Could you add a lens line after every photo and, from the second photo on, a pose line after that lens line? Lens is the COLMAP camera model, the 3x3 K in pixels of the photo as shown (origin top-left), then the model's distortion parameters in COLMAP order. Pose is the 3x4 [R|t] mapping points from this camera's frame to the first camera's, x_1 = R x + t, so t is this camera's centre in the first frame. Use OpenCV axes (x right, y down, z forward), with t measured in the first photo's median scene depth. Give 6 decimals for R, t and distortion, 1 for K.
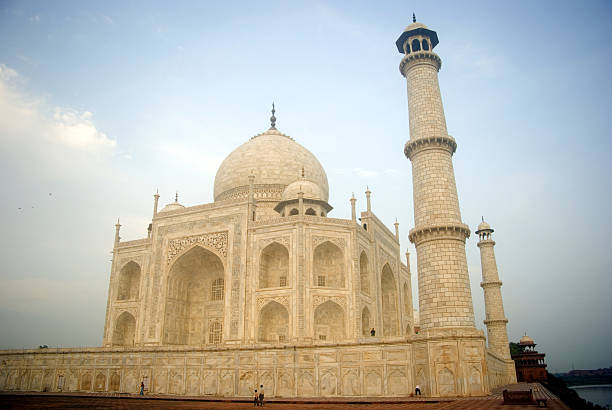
lens RADIAL K [[492.0, 0, 298.5], [0, 492.0, 203.8], [0, 0, 1]] dist [-0.174980, 0.183313]
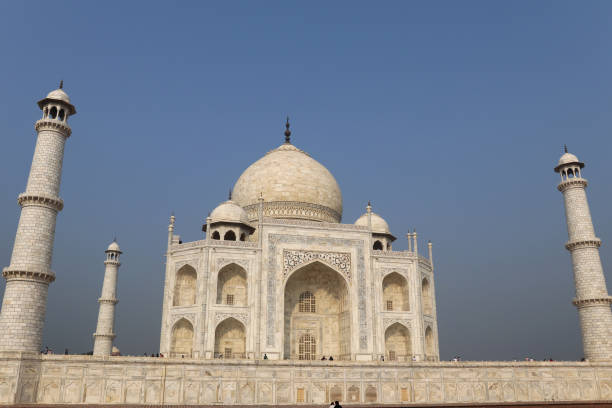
lens RADIAL K [[536.3, 0, 306.0], [0, 536.3, 204.0], [0, 0, 1]] dist [-0.043119, 0.012688]
pose [[0.773489, 0.212062, 0.597281, -1.019307], [-0.223204, 0.973136, -0.056456, 0.038906], [-0.593207, -0.089647, 0.800043, 0.107343]]
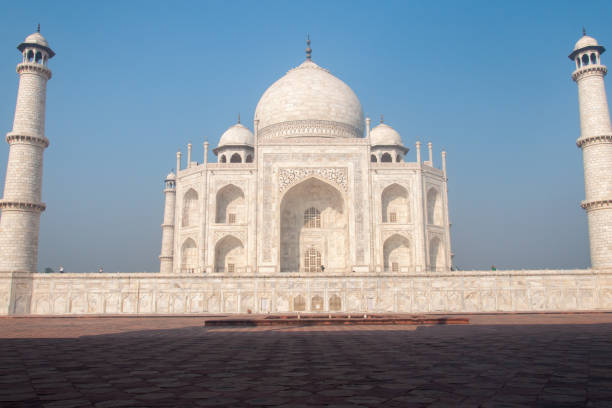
lens RADIAL K [[522.1, 0, 306.0], [0, 522.1, 204.0], [0, 0, 1]] dist [-0.003800, -0.001114]
pose [[0.899736, 0.079346, 0.429161, -0.763174], [-0.148447, 0.980343, 0.129967, -0.003757], [-0.410413, -0.180644, 0.893828, -0.026491]]
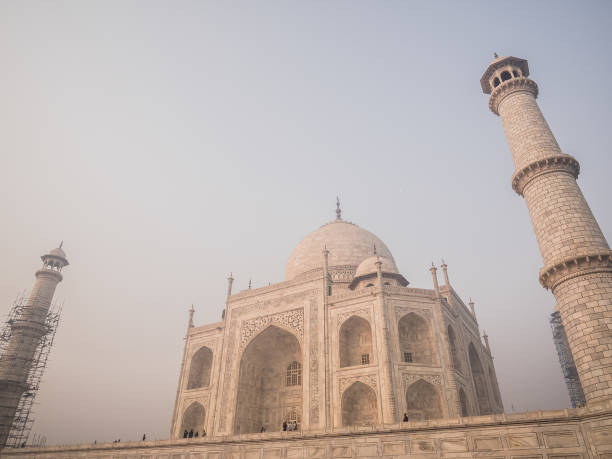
lens RADIAL K [[411.4, 0, 307.6], [0, 411.4, 219.9], [0, 0, 1]] dist [-0.015854, -0.000053]
pose [[0.993990, -0.054278, -0.095068, -0.052549], [0.031602, 0.973727, -0.225514, 0.073778], [0.104811, 0.221155, 0.969590, 0.187224]]
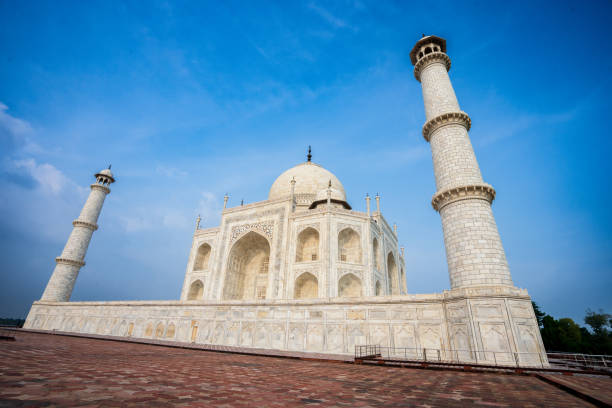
lens RADIAL K [[280.4, 0, 306.0], [0, 280.4, 204.0], [0, 0, 1]] dist [-0.054392, 0.000218]
pose [[0.997740, 0.016827, -0.065047, -0.007273], [-0.022908, 0.995318, -0.093905, 0.086679], [0.063163, 0.095183, 0.993454, 0.243148]]
